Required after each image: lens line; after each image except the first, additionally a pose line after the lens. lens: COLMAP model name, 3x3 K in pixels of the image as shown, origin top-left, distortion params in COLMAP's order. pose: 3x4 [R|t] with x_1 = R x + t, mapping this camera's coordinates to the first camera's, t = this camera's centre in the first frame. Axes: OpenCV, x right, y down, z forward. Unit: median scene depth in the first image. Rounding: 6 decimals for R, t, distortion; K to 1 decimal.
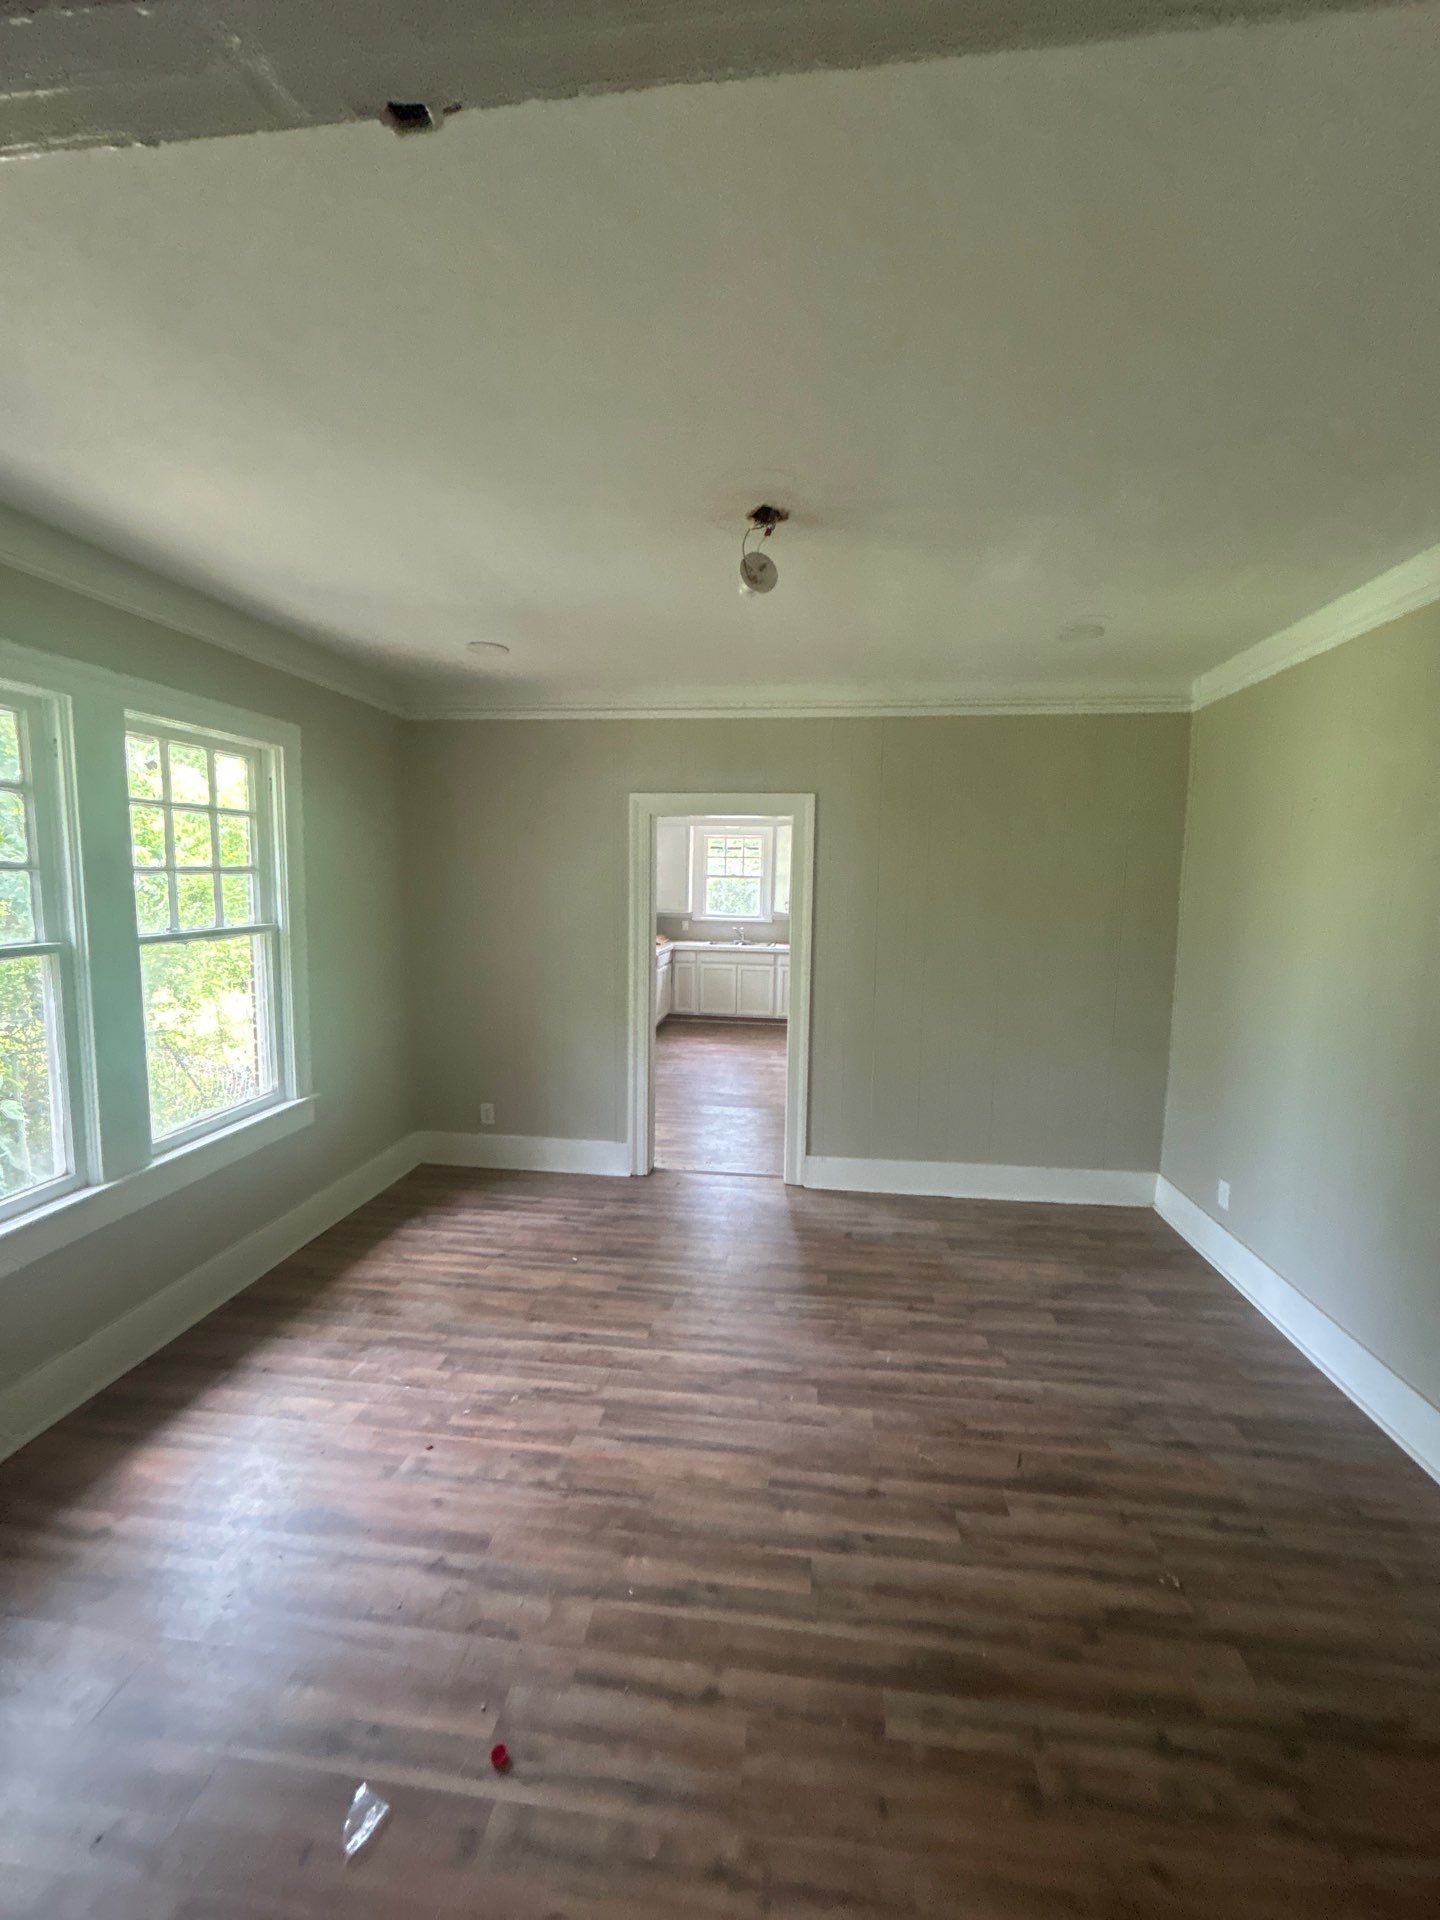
lens RADIAL K [[755.6, 0, 734.9], [0, 755.6, 956.1], [0, 0, 1]] dist [-0.000218, -0.000084]
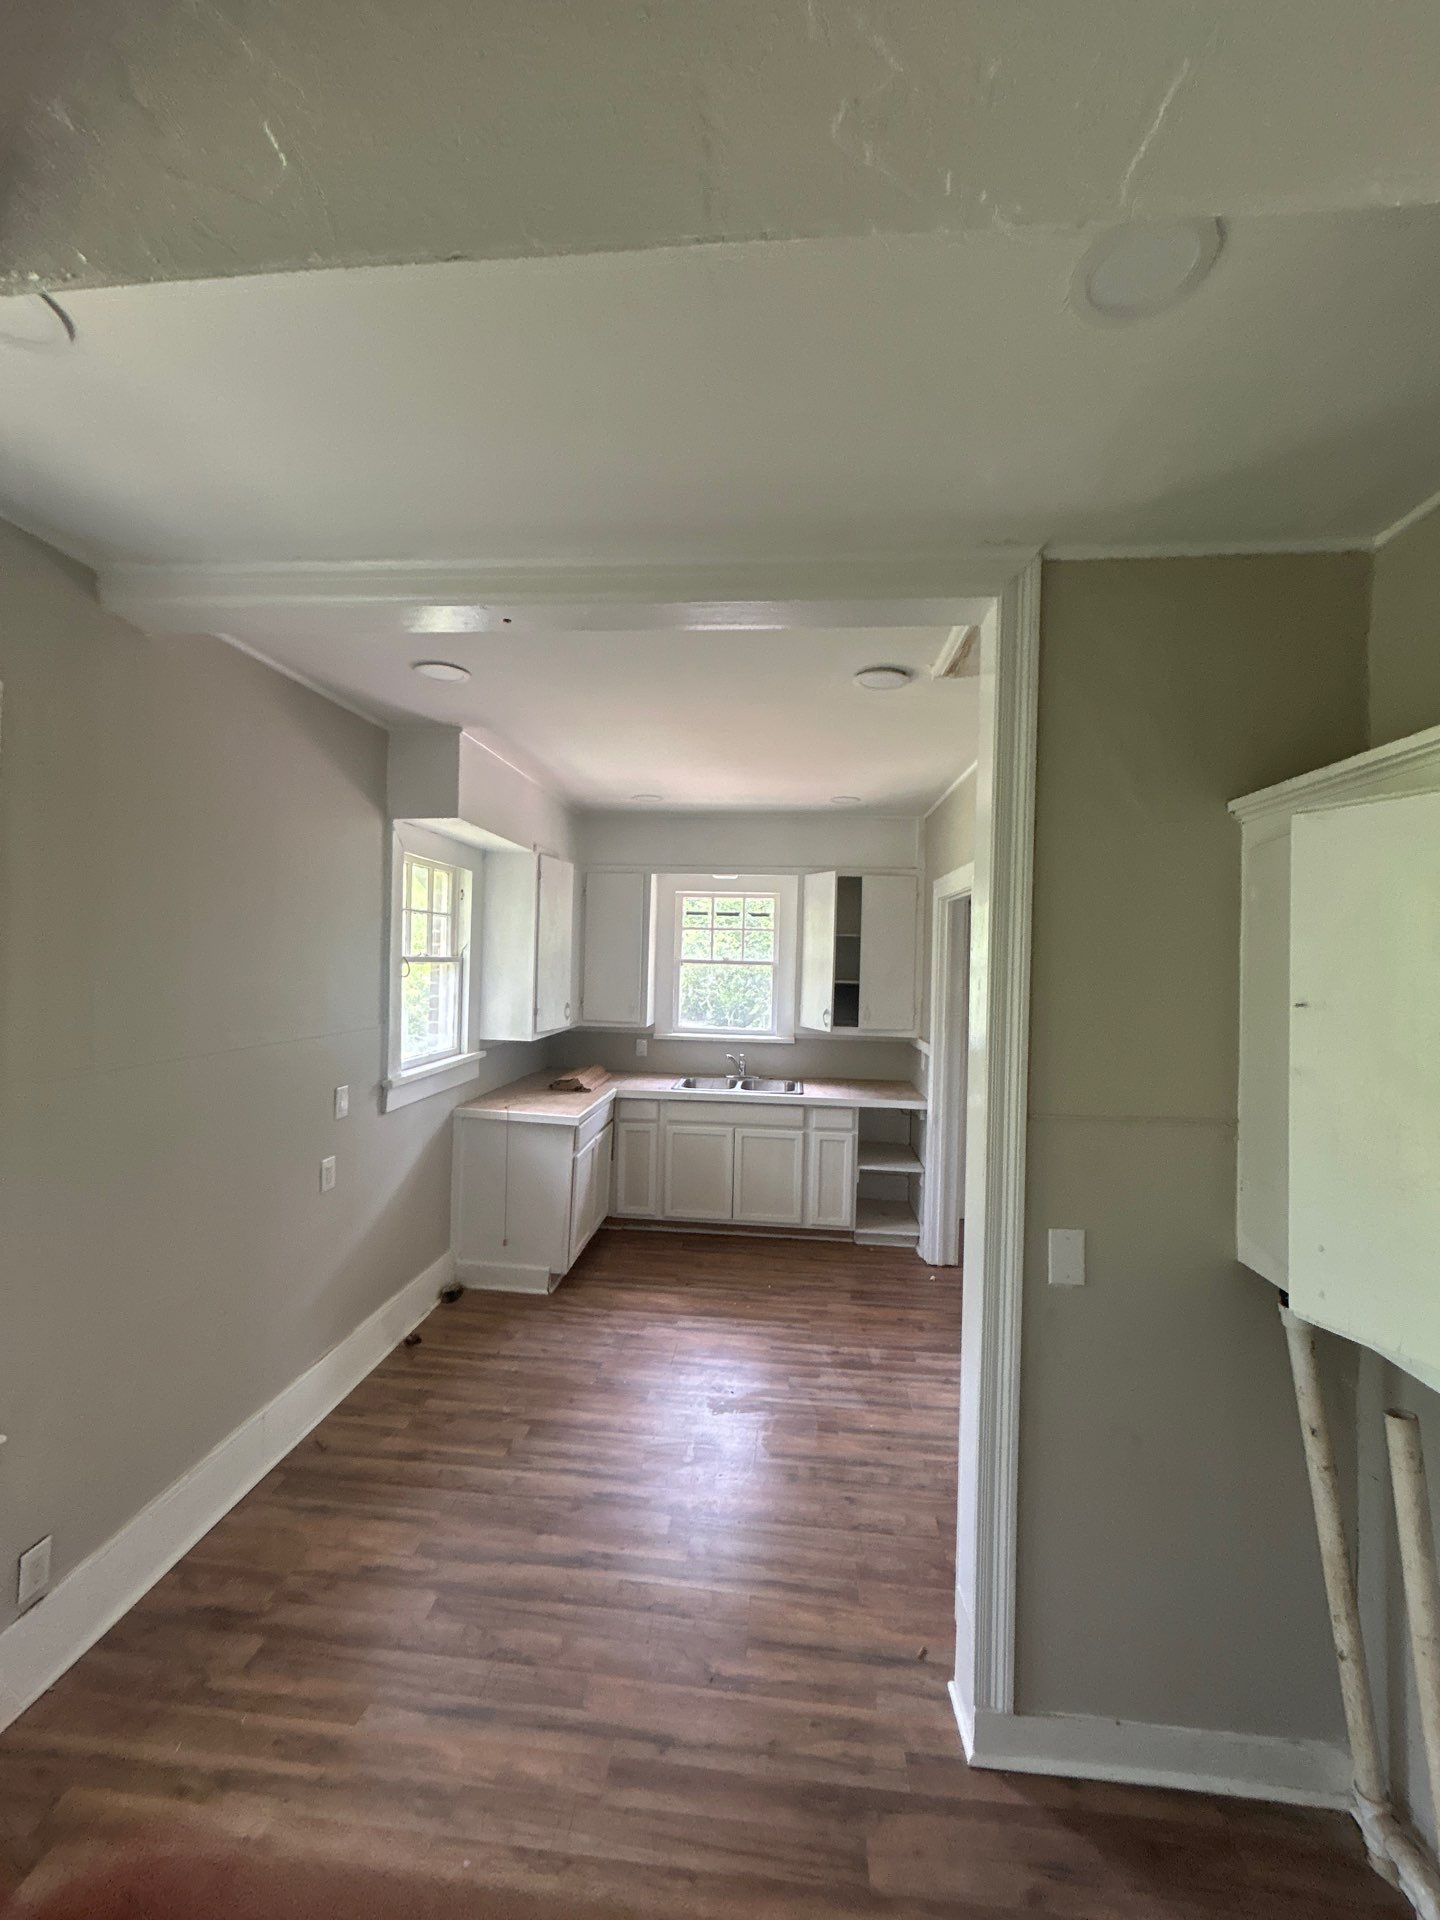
lens RADIAL K [[755.6, 0, 713.0], [0, 755.6, 953.6], [0, 0, 1]] dist [-0.000218, -0.000084]
pose [[0.999873, 0.009637, 0.012718, -0.019998], [-0.008221, 0.994214, -0.107105, -0.051315], [-0.013676, 0.106987, 0.994166, 0.434879]]
